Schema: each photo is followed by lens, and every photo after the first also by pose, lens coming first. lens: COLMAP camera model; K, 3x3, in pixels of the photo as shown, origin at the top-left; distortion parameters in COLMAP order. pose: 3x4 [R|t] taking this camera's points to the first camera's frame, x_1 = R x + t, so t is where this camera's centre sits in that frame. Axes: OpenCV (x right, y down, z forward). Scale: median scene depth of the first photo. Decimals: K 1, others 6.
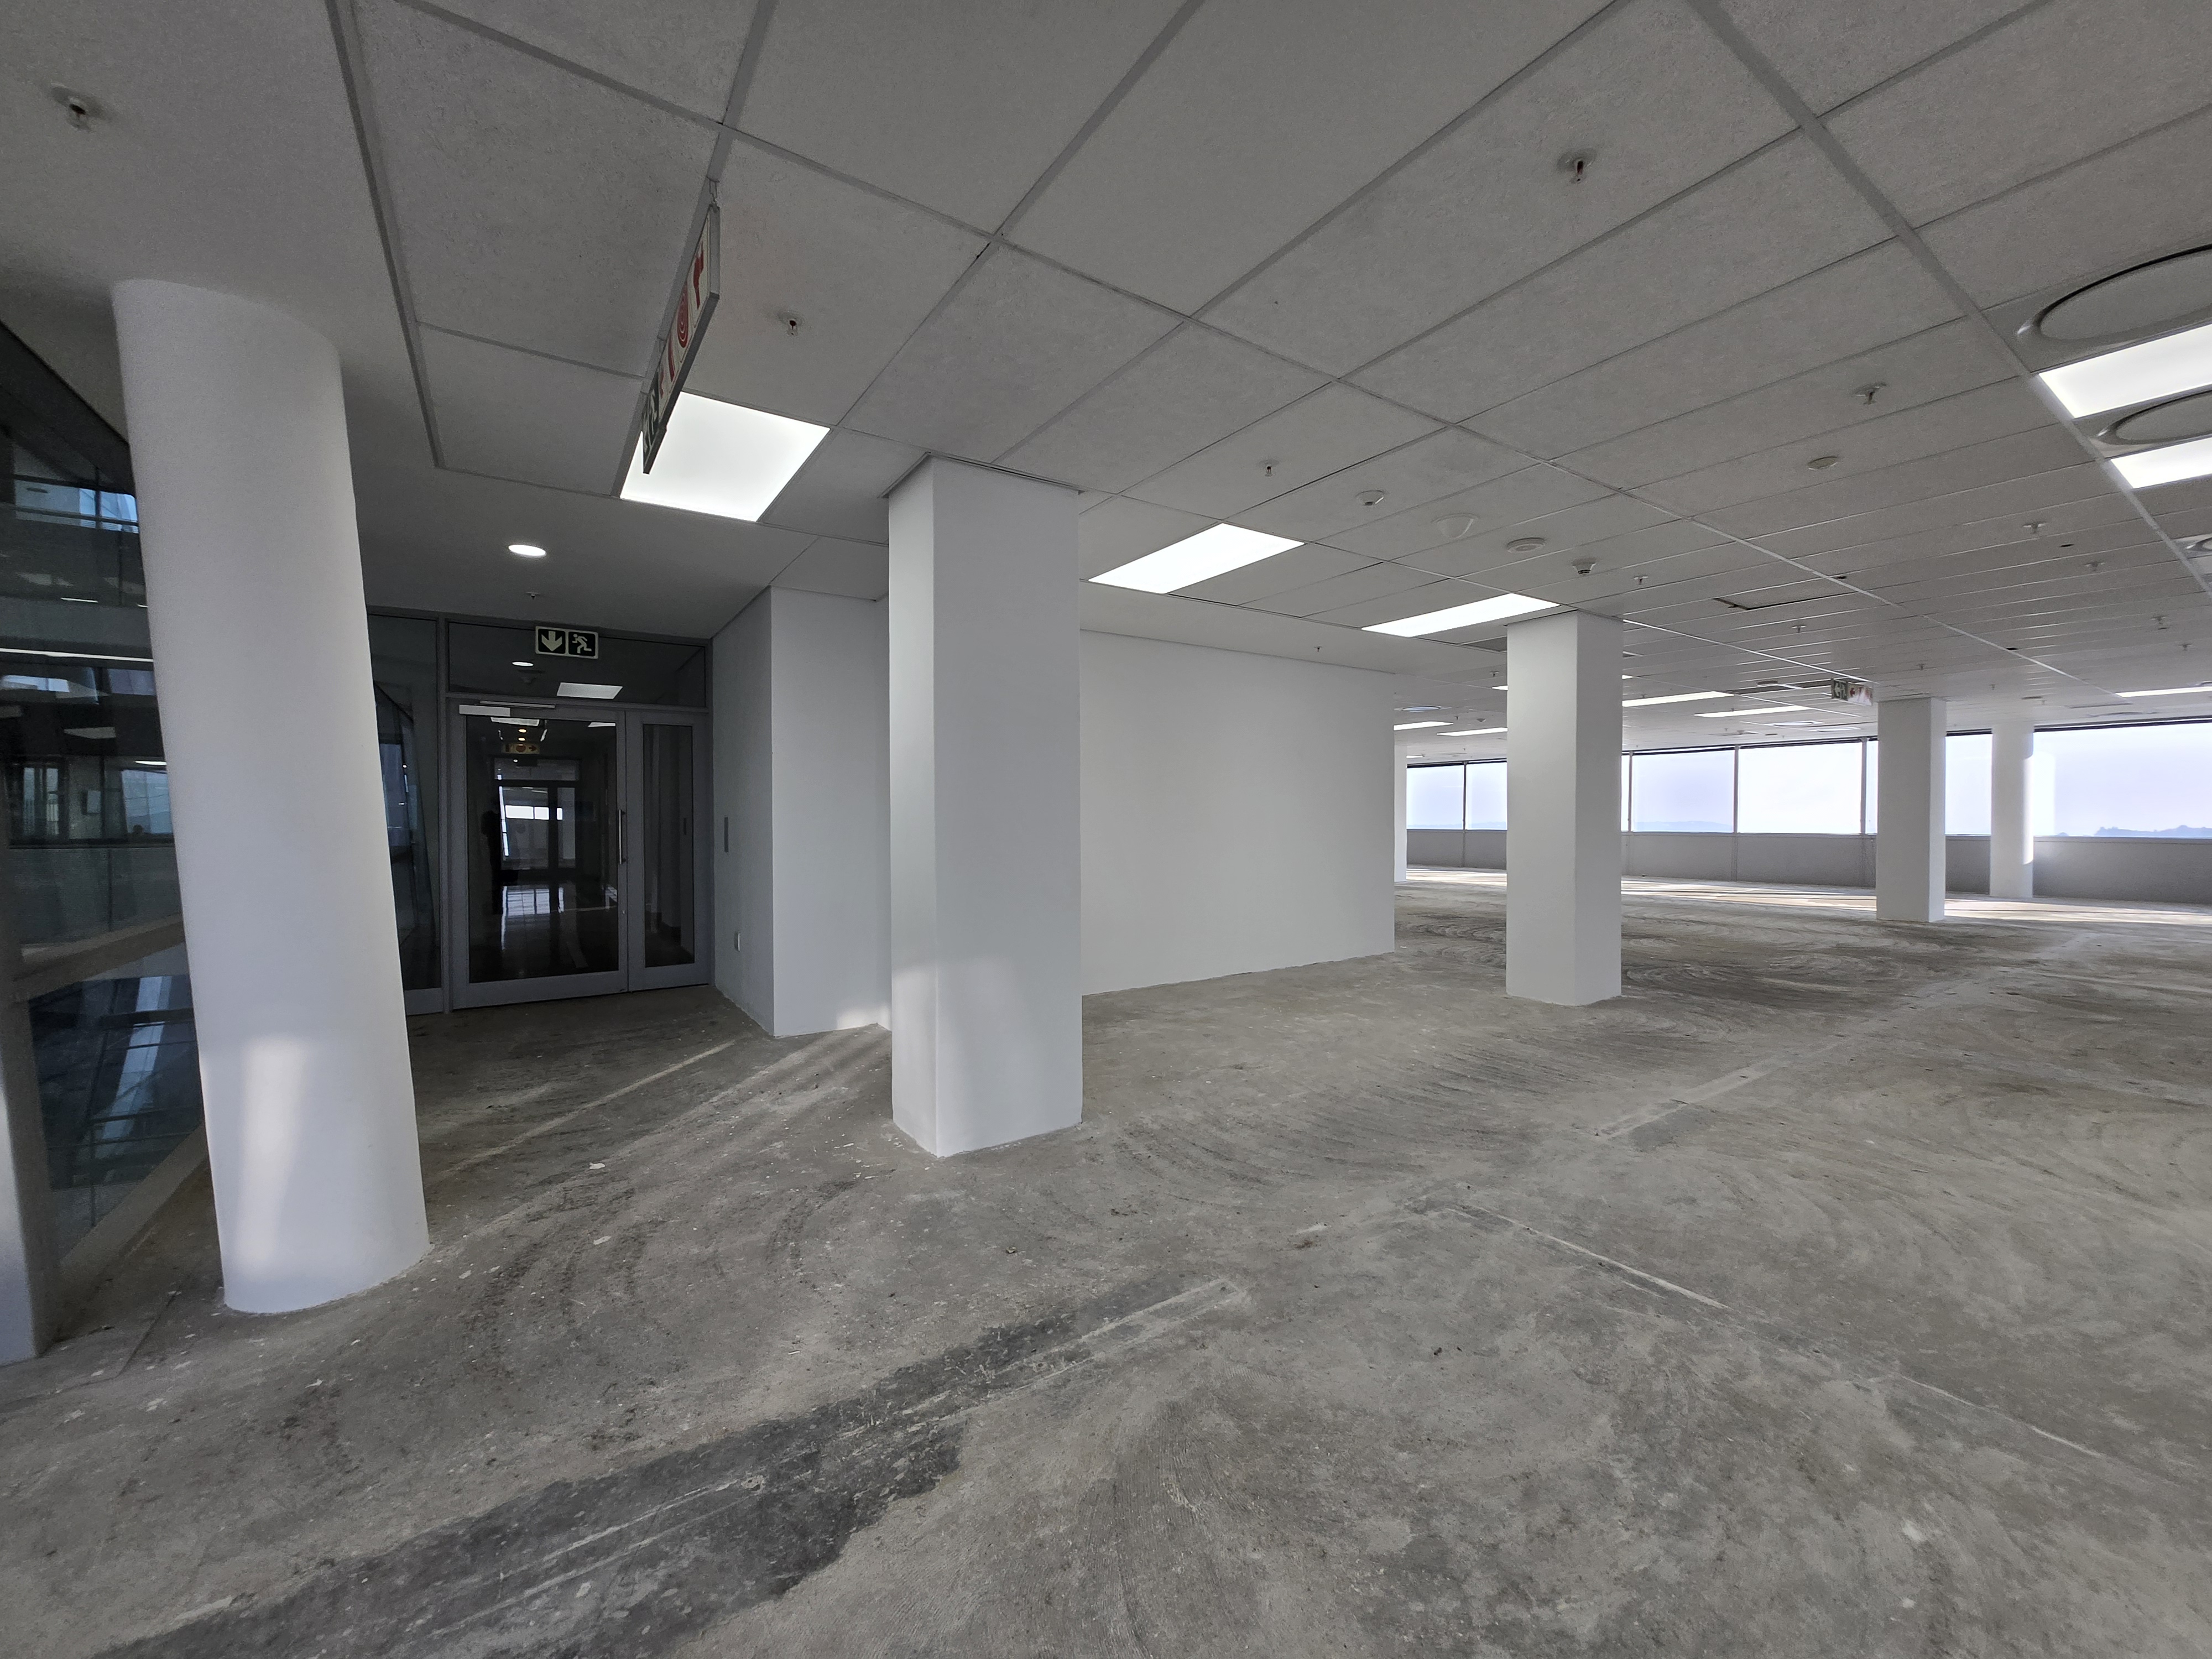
lens RADIAL K [[865.4, 0, 1095.6], [0, 865.4, 821.7], [0, 0, 1]] dist [0.000575, -0.000662]
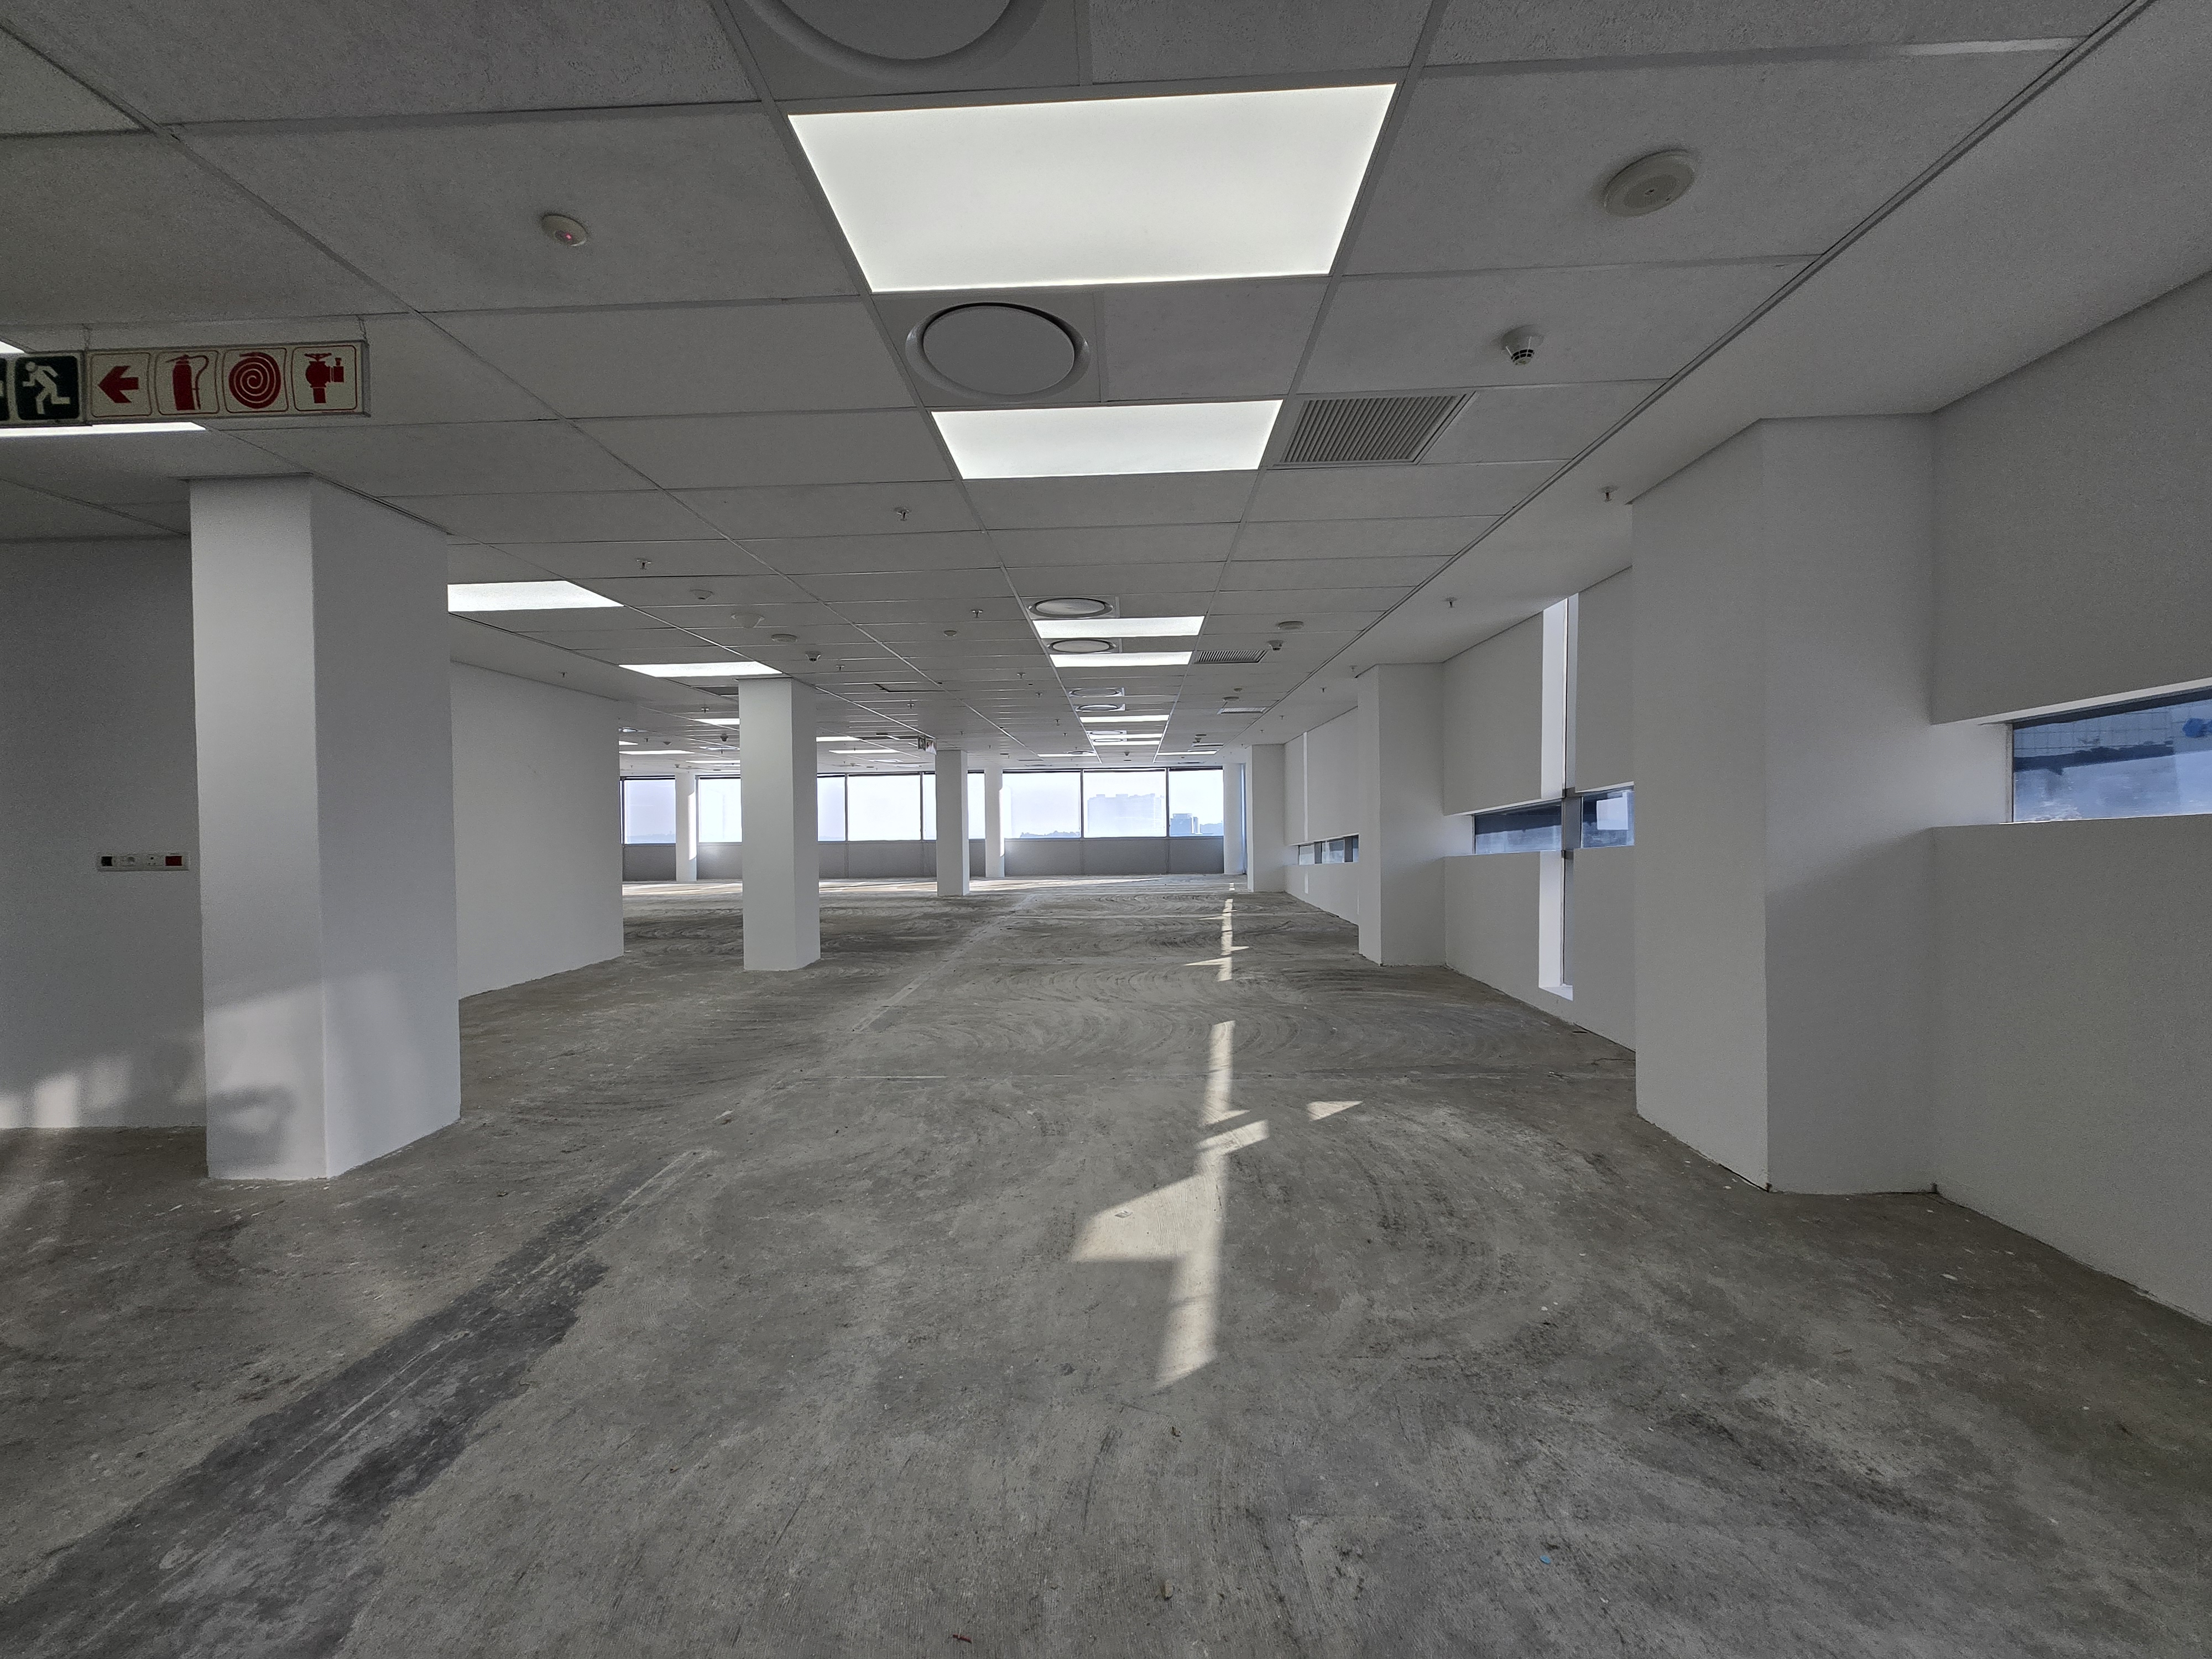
lens RADIAL K [[873.9, 0, 1097.9], [0, 873.9, 821.4], [0, 0, 1]] dist [-0.001083, -0.000761]
pose [[0.583159, -0.005328, 0.812341, -0.478903], [0.019101, 0.999792, -0.007154, 0.000538], [-0.812133, 0.019688, 0.583139, -0.314610]]
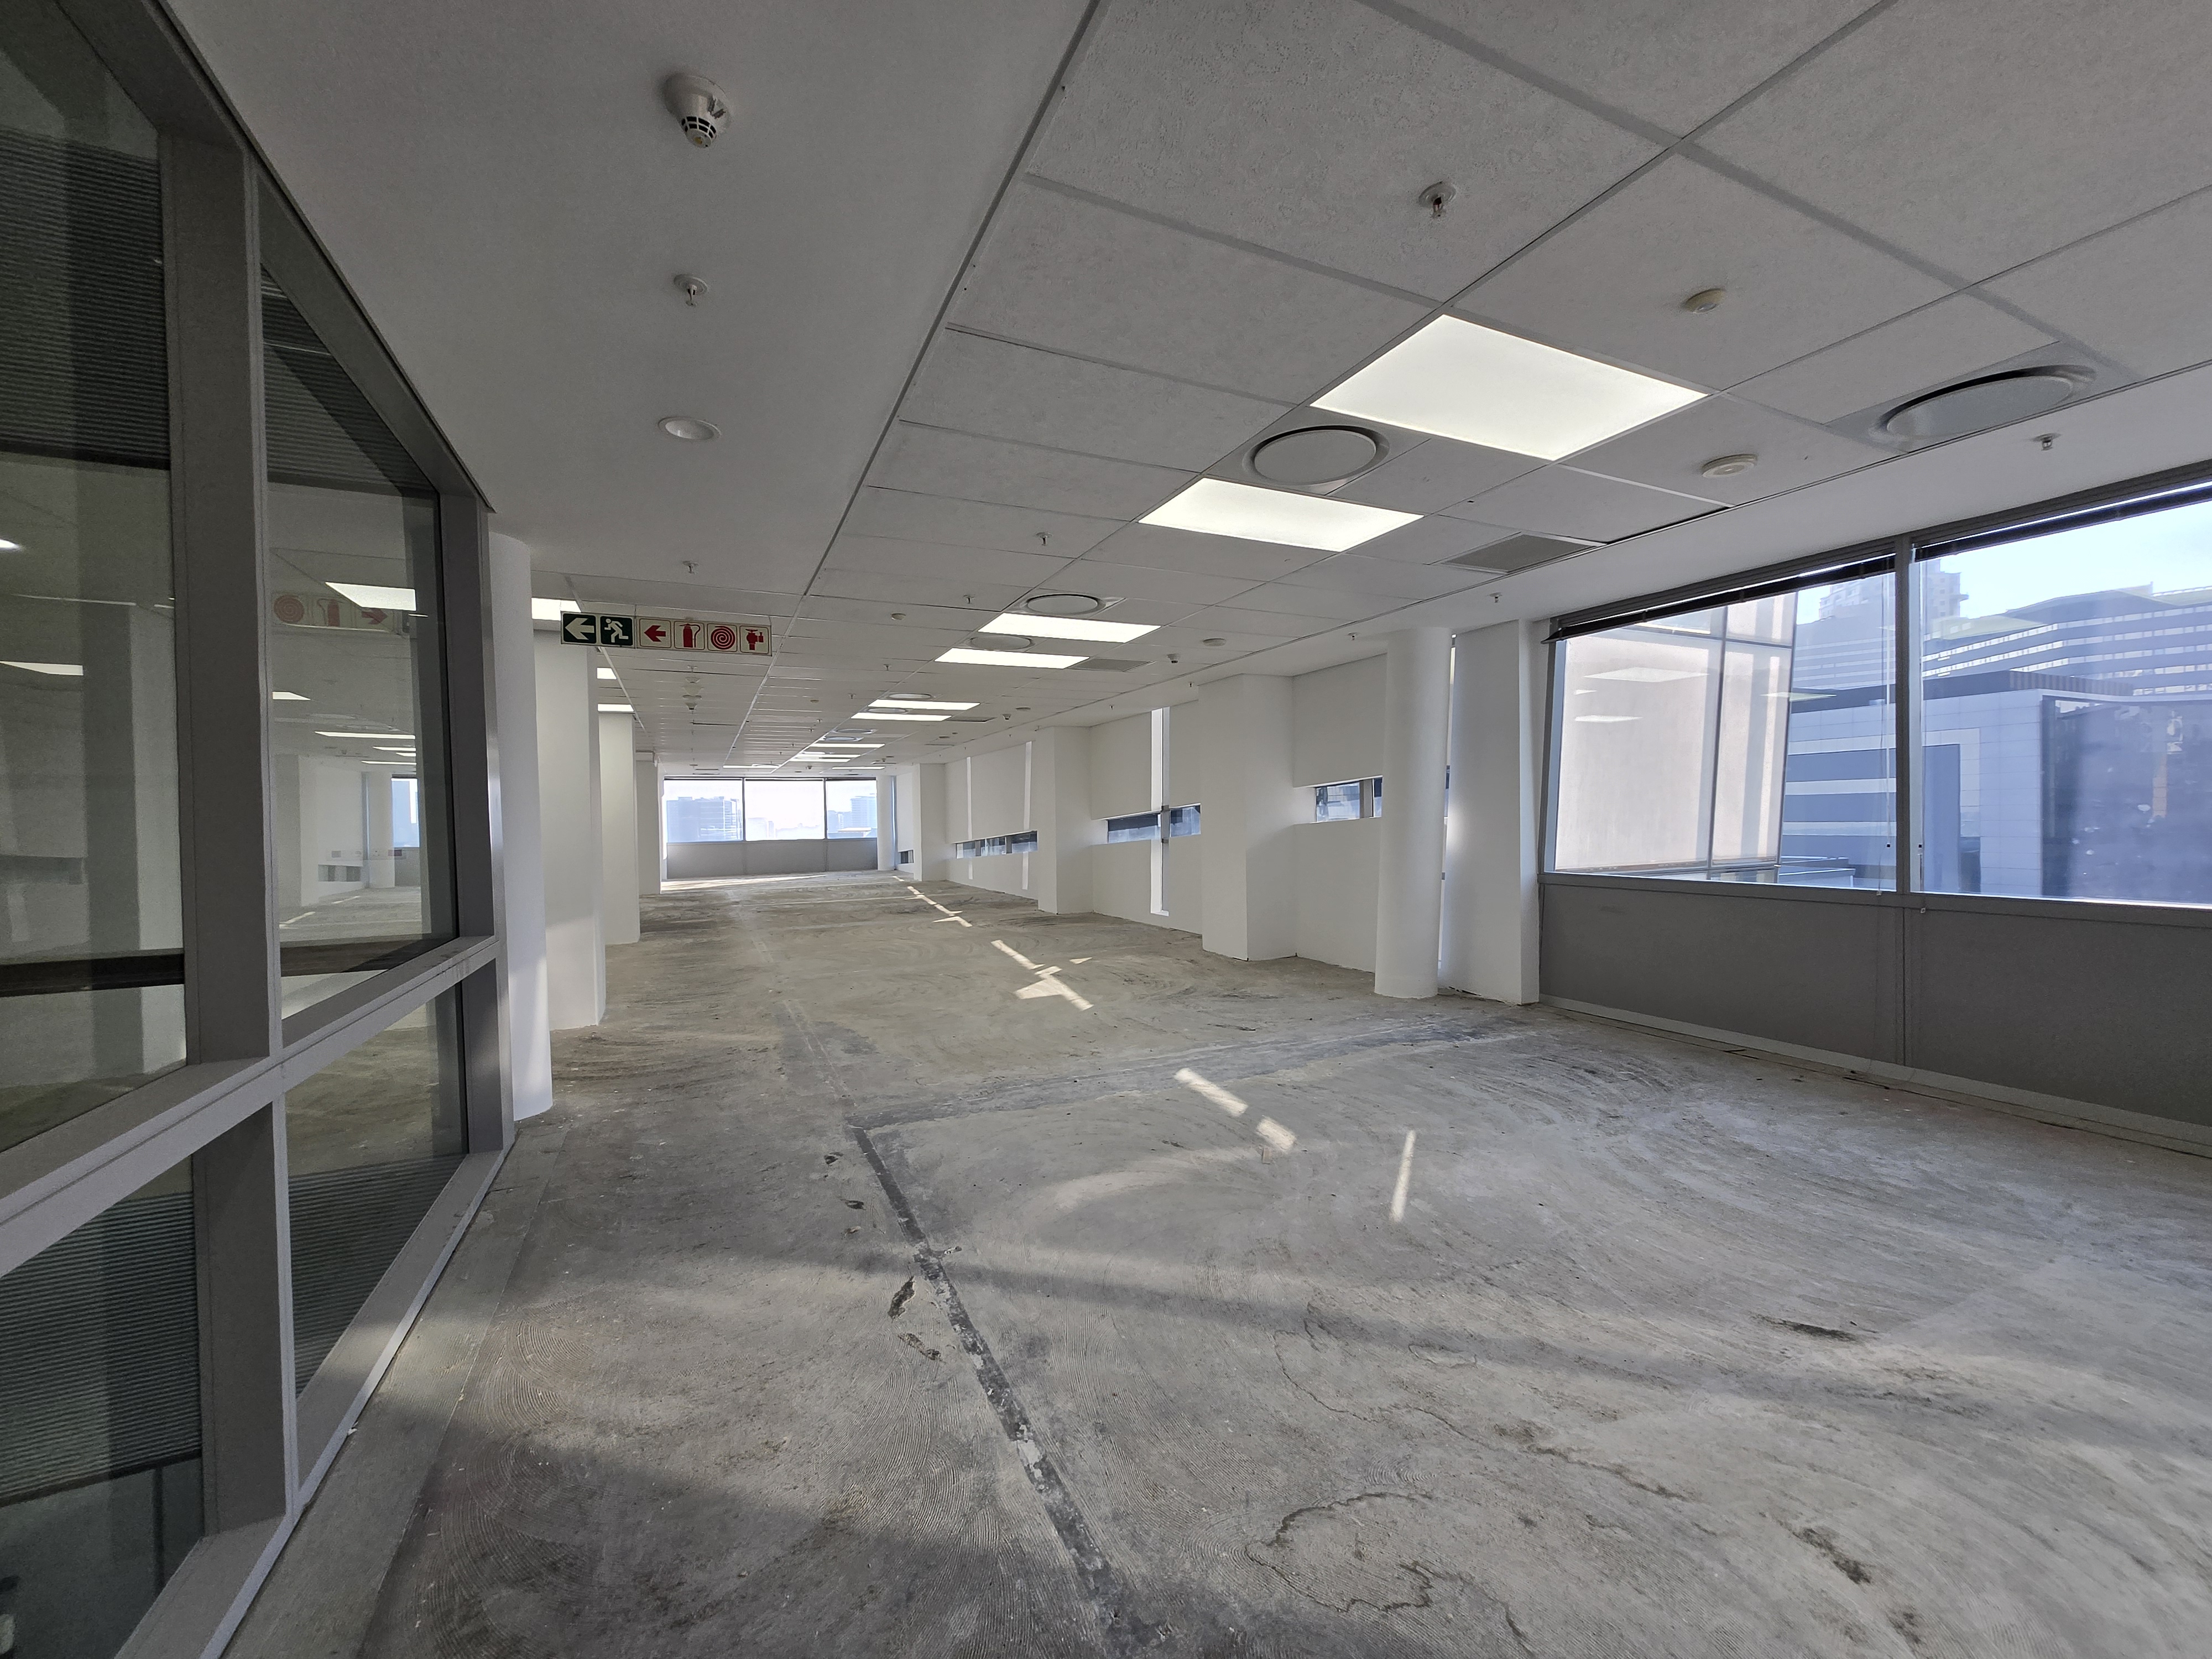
lens RADIAL K [[865.4, 0, 1095.6], [0, 865.4, 821.7], [0, 0, 1]] dist [0.000575, -0.000662]
pose [[0.151996, -0.003300, 0.988376, -1.811476], [0.025926, 0.999664, -0.000650, -0.004578], [-0.988041, 0.025723, 0.152031, -0.301660]]
